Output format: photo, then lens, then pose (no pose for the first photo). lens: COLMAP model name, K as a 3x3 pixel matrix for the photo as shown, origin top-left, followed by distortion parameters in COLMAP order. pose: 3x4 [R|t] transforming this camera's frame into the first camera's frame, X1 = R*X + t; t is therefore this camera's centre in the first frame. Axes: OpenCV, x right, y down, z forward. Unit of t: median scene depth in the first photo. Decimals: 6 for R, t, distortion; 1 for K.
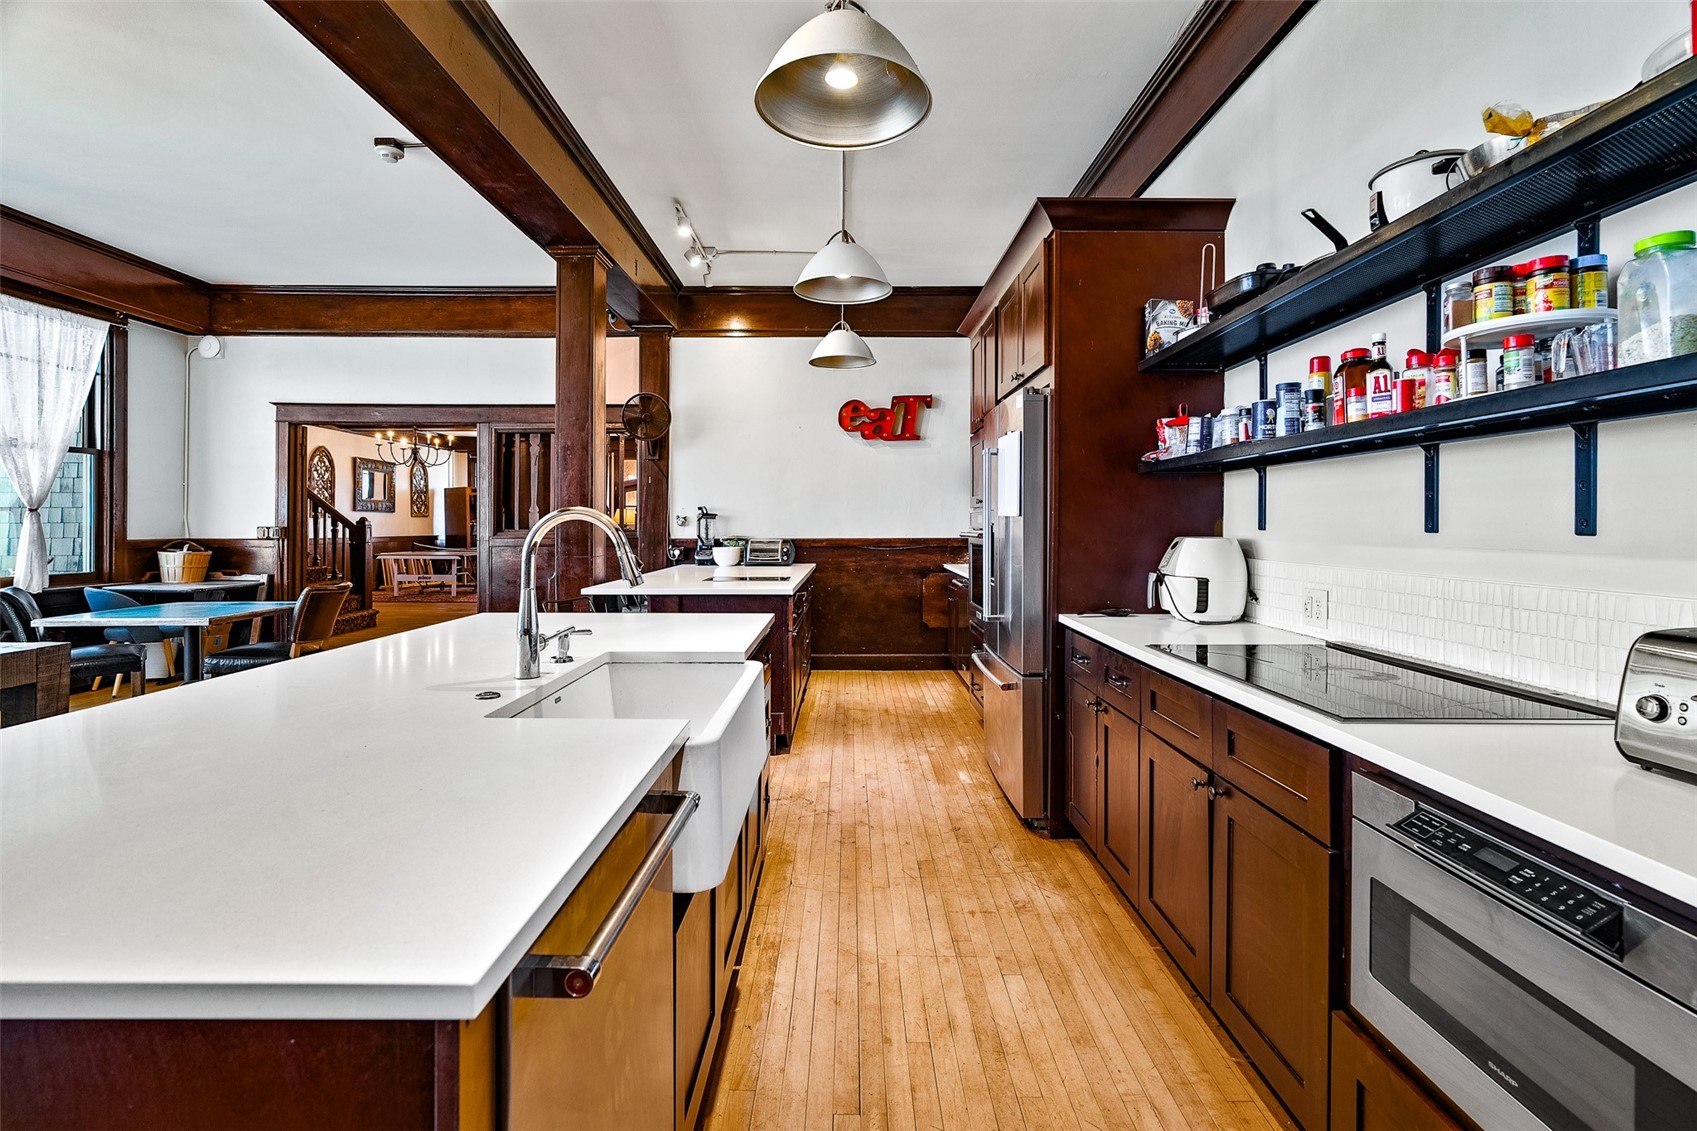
lens RADIAL K [[760.7, 0, 848.0], [0, 760.7, 533.1], [0, 0, 1]] dist [0.010306, 0.000007]
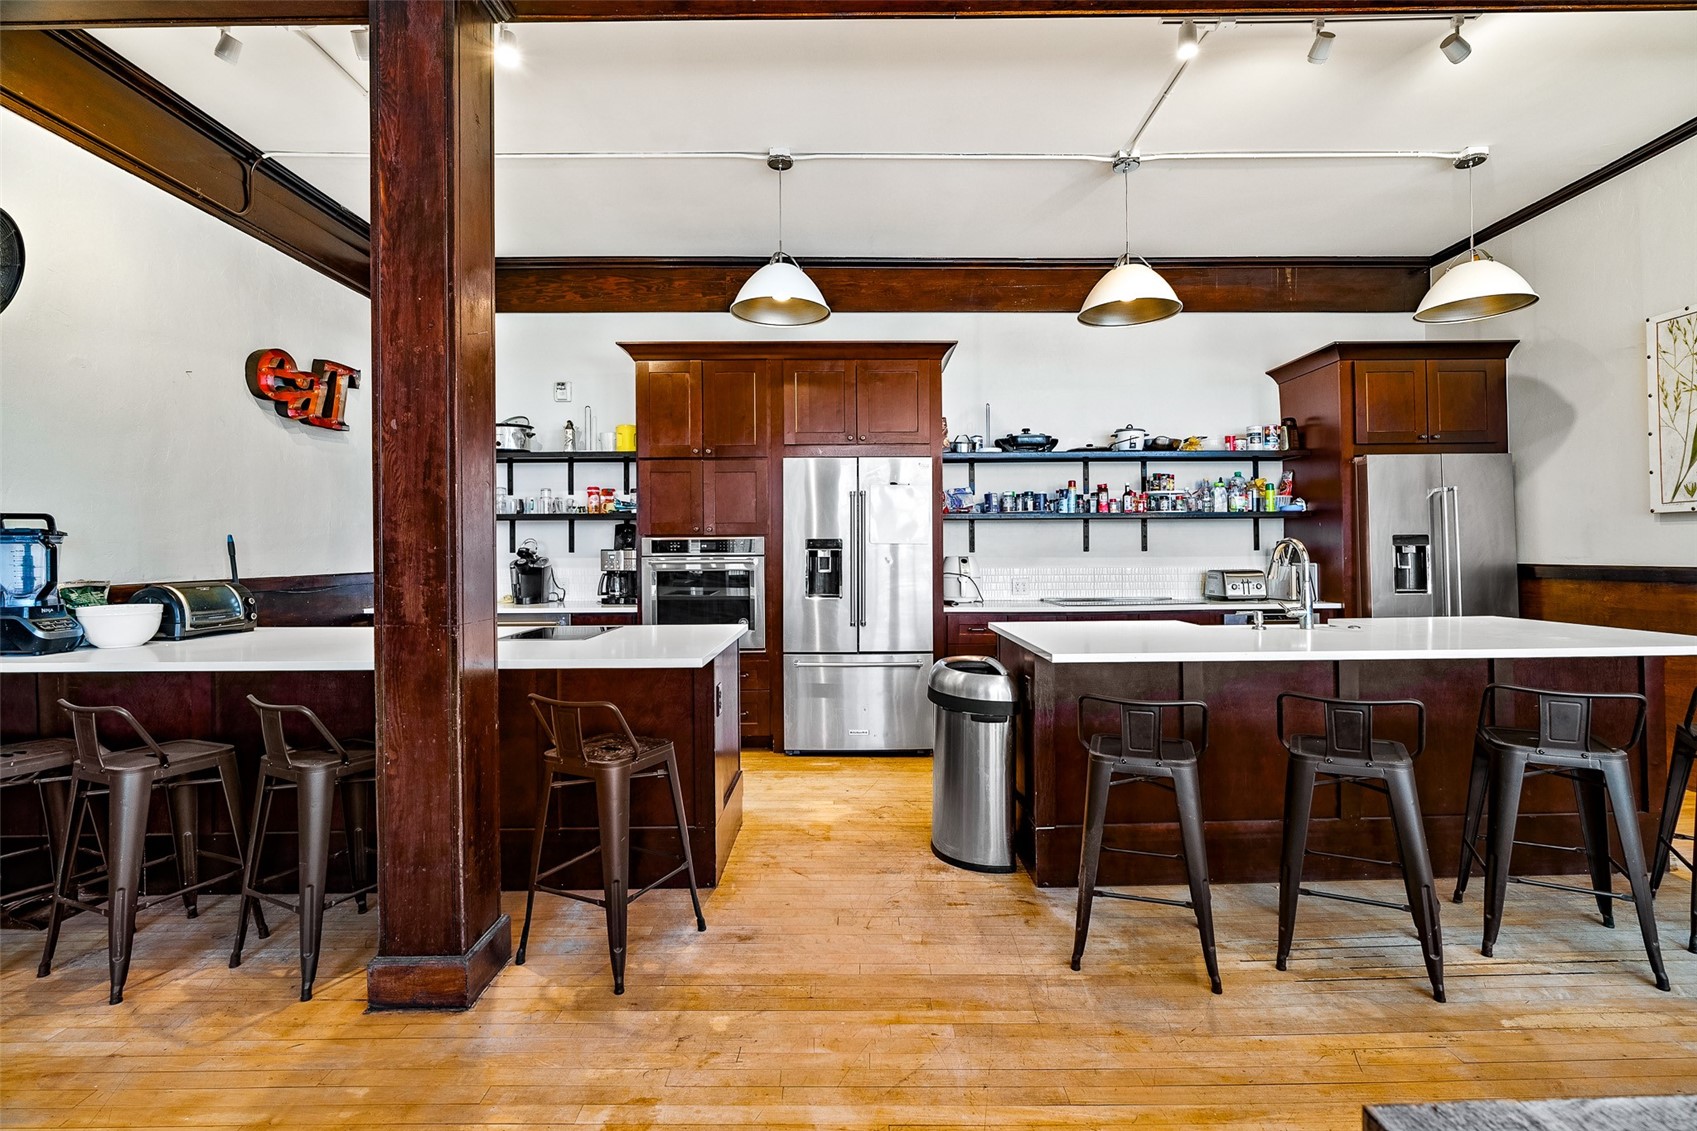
lens RADIAL K [[760.7, 0, 848.0], [0, 760.7, 533.1], [0, 0, 1]] dist [0.010306, 0.000007]
pose [[0.013932, 0.009430, 0.999858, -0.620151], [0.011541, 0.999887, -0.009591, -0.015984], [-0.999836, 0.011673, 0.013821, 0.540550]]
